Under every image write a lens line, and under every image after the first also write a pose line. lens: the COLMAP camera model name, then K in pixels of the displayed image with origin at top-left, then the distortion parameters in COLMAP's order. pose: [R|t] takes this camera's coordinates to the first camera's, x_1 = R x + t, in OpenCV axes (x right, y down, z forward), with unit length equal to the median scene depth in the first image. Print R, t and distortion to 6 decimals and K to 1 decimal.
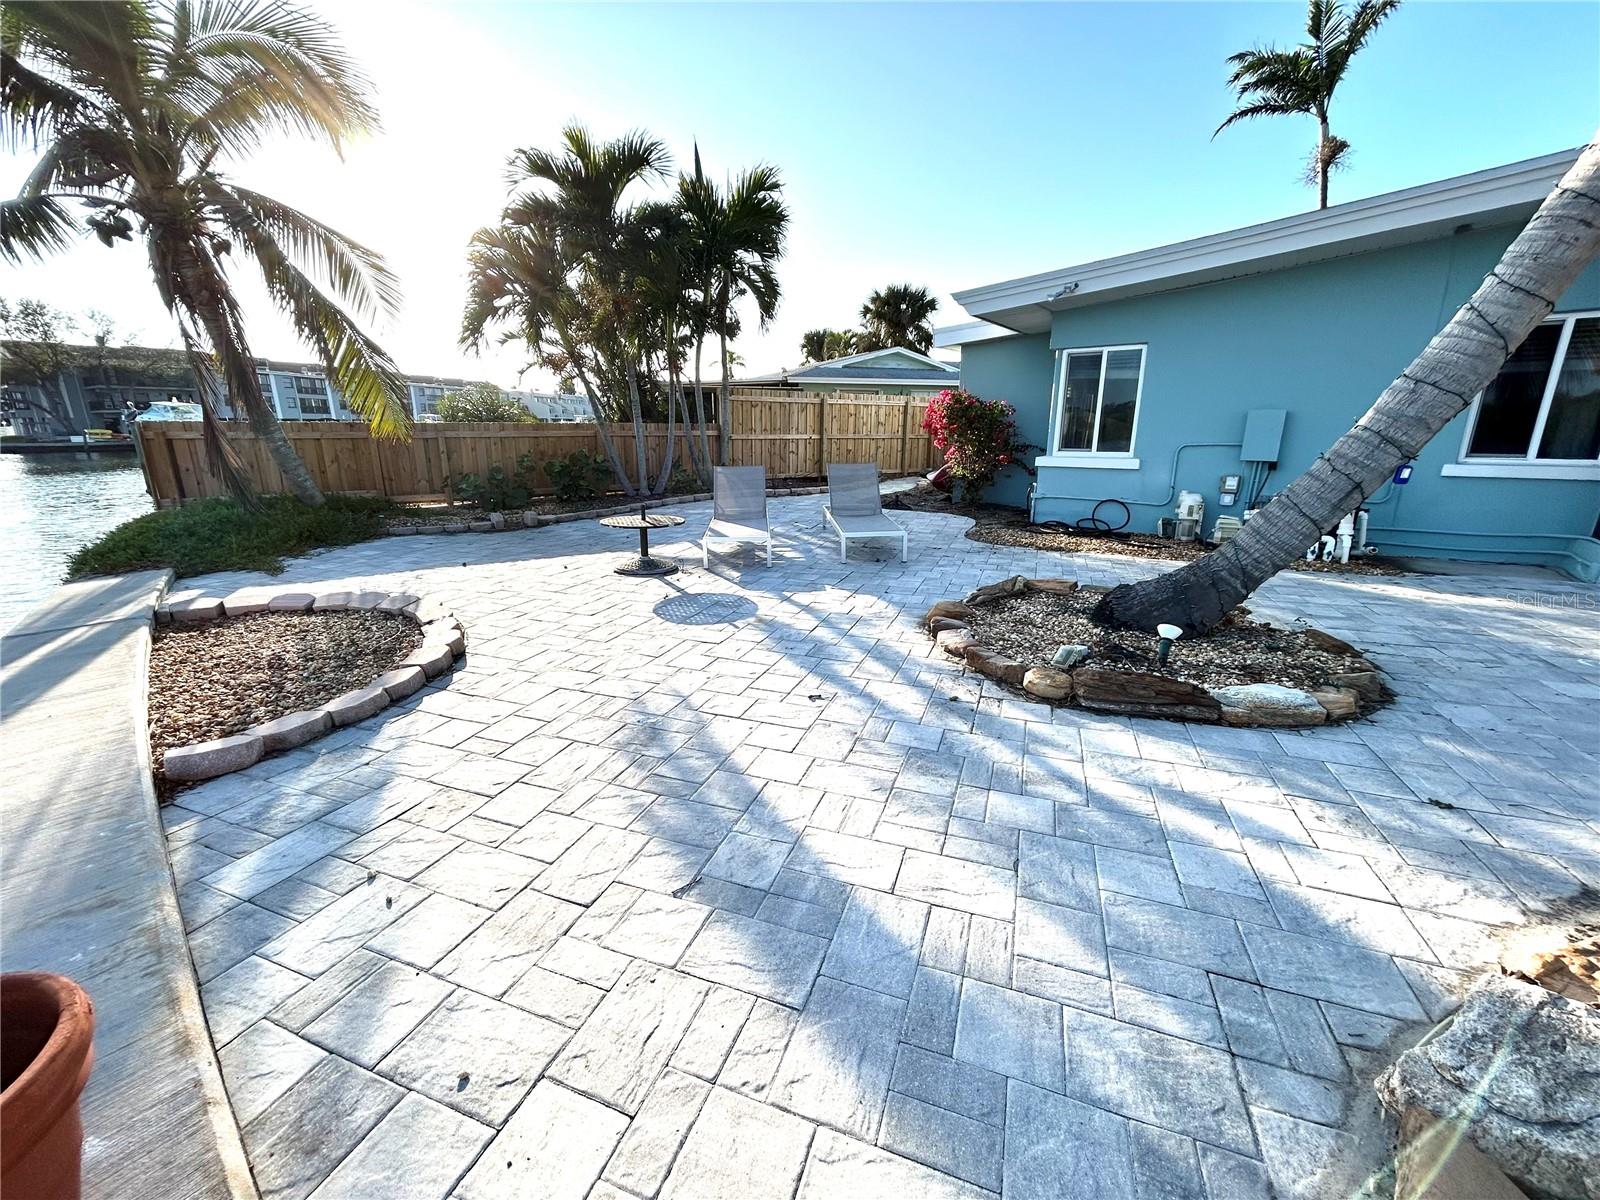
lens RADIAL K [[642.7, 0, 795.7], [0, 642.7, 599.4], [0, 0, 1]] dist [-0.000395, -0.000055]
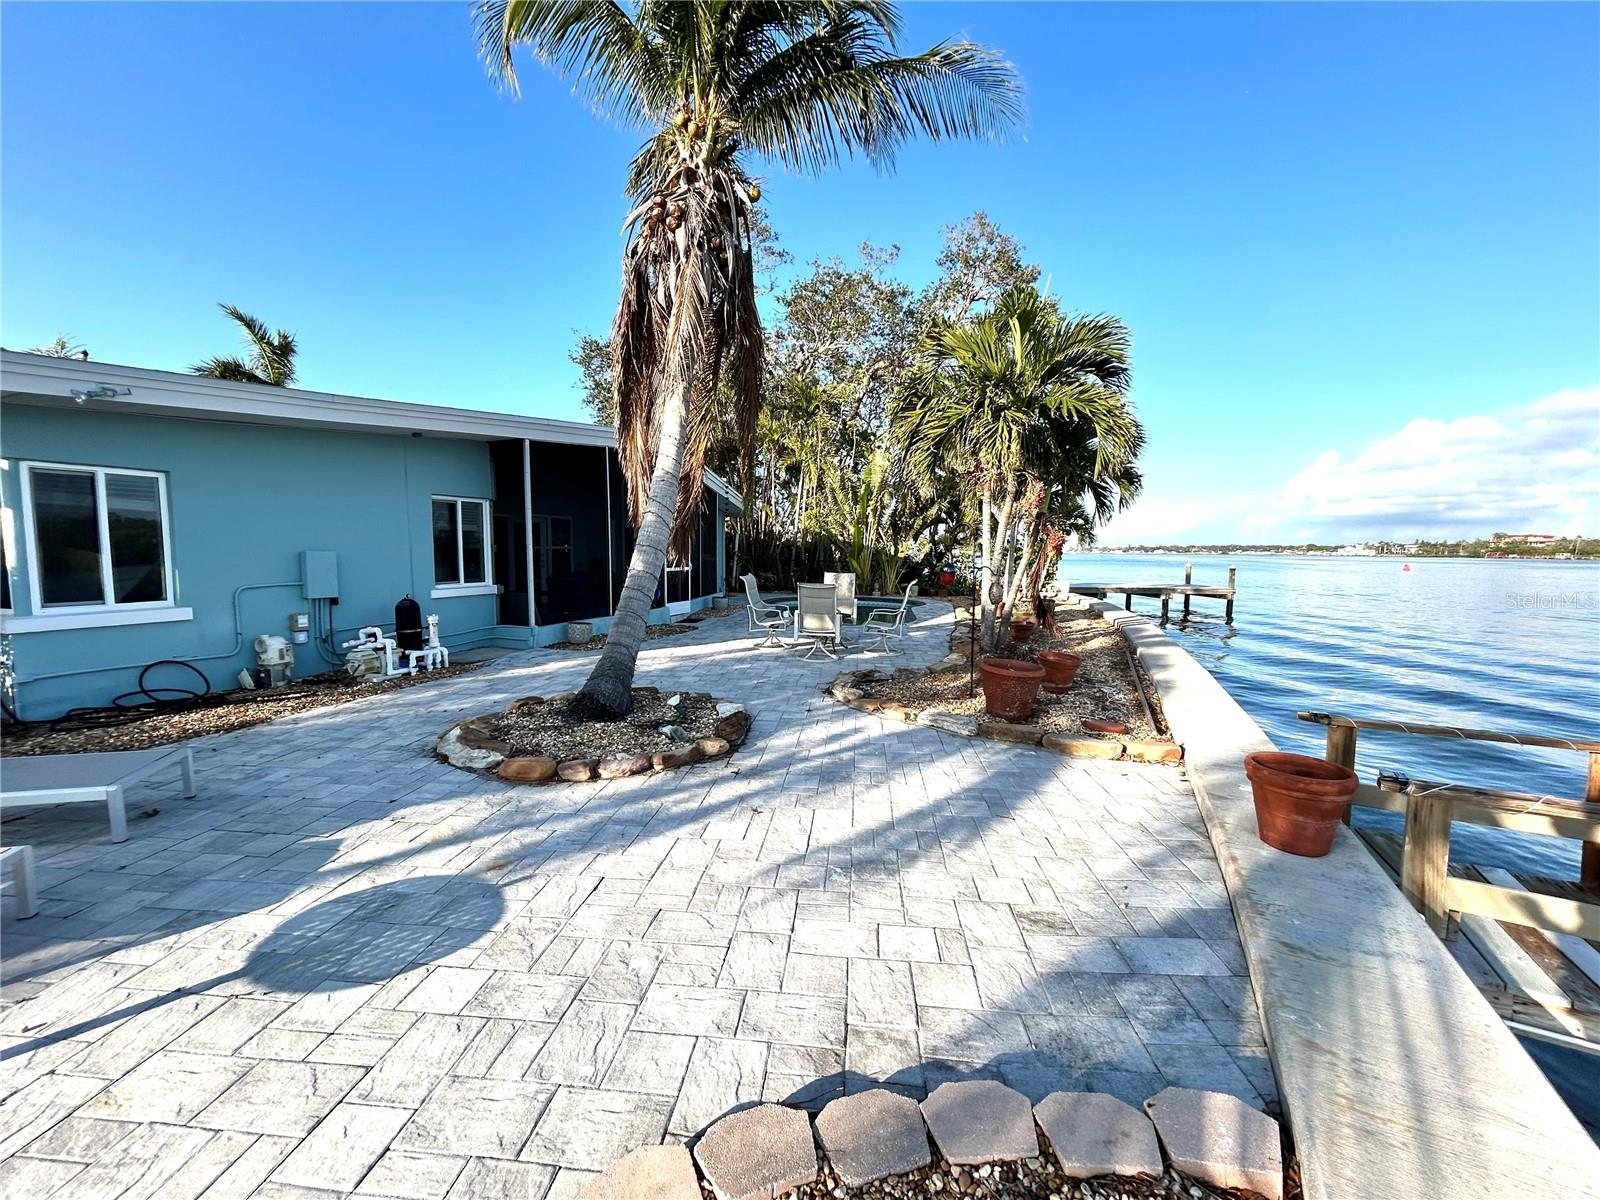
lens RADIAL K [[642.7, 0, 795.7], [0, 642.7, 599.4], [0, 0, 1]] dist [-0.000395, -0.000055]
pose [[-0.249270, -0.073719, 0.965624, -0.935198], [0.248306, 0.958901, 0.137304, -0.308255], [-0.936060, 0.273996, -0.220720, 0.939073]]
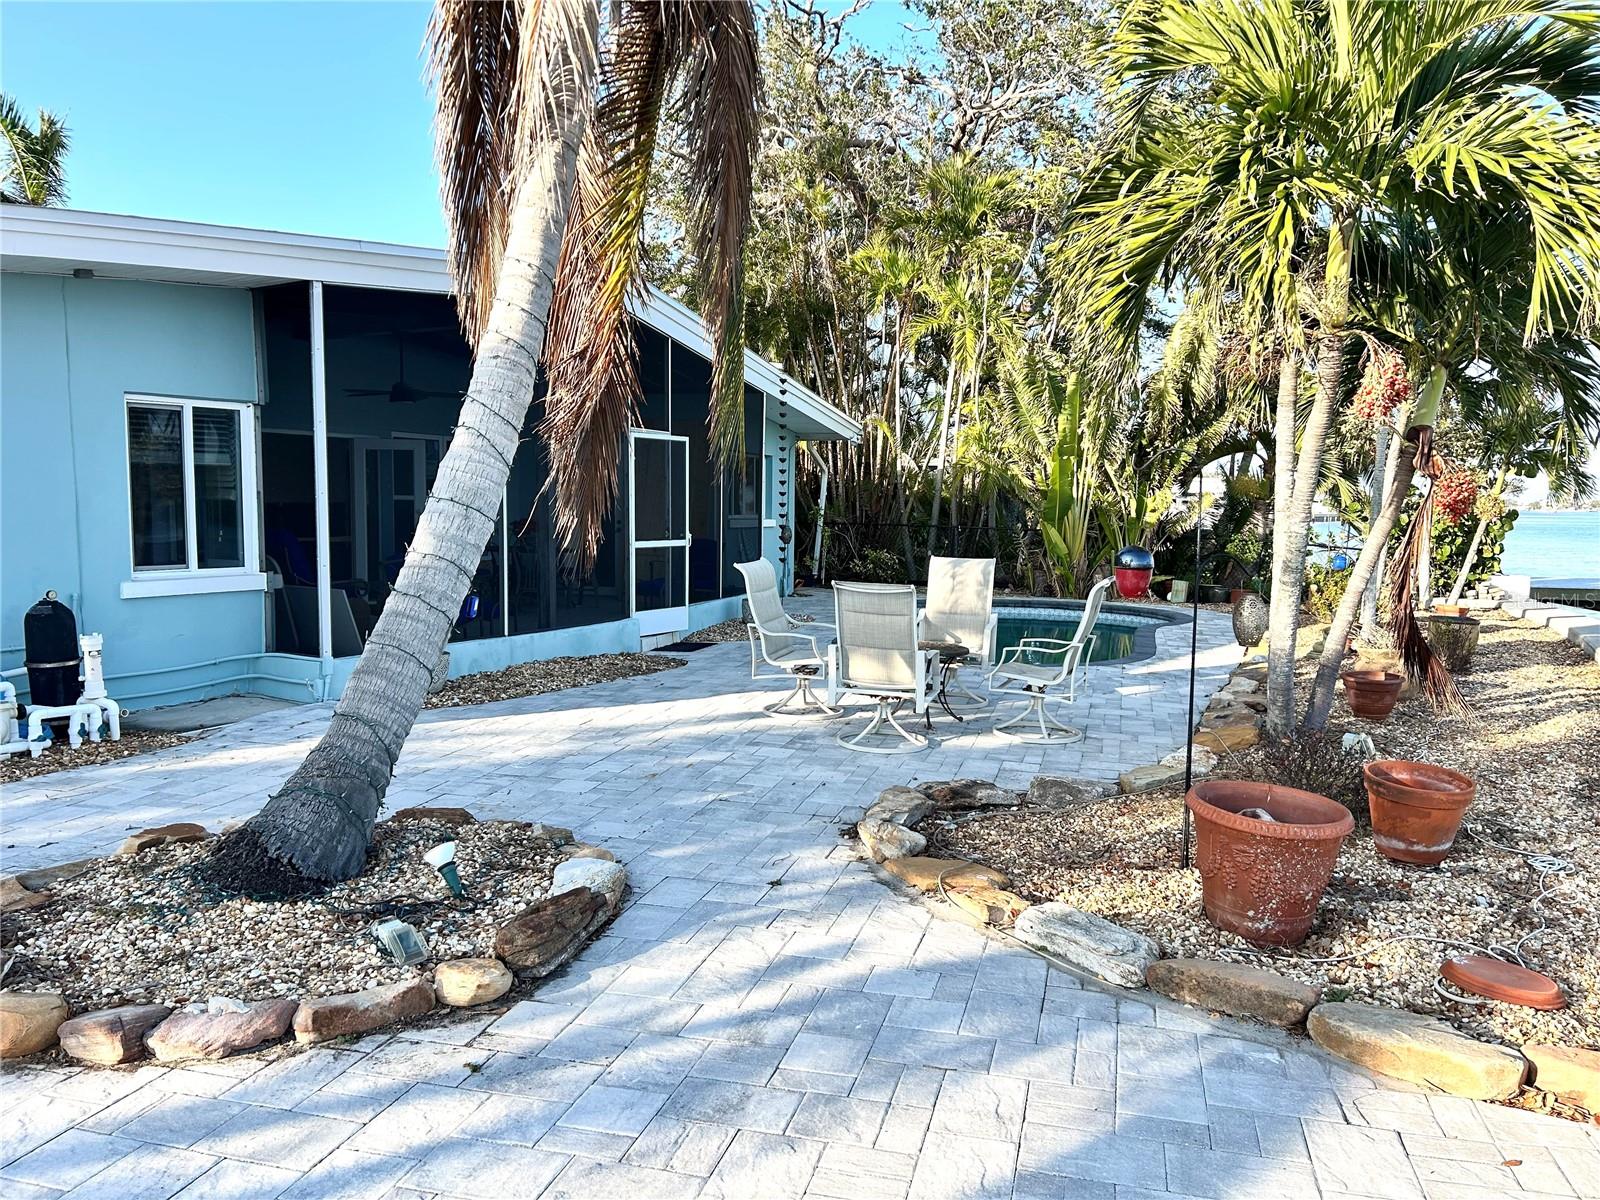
lens RADIAL K [[1198.2, 0, 801.3], [0, 1198.2, 605.0], [0, 0, 1]] dist [0.044691, -0.044298]
pose [[-0.093372, -0.085348, 0.991966, -0.674504], [0.248636, 0.962753, 0.106238, -0.233396], [-0.964086, 0.256558, -0.068674, 0.606078]]
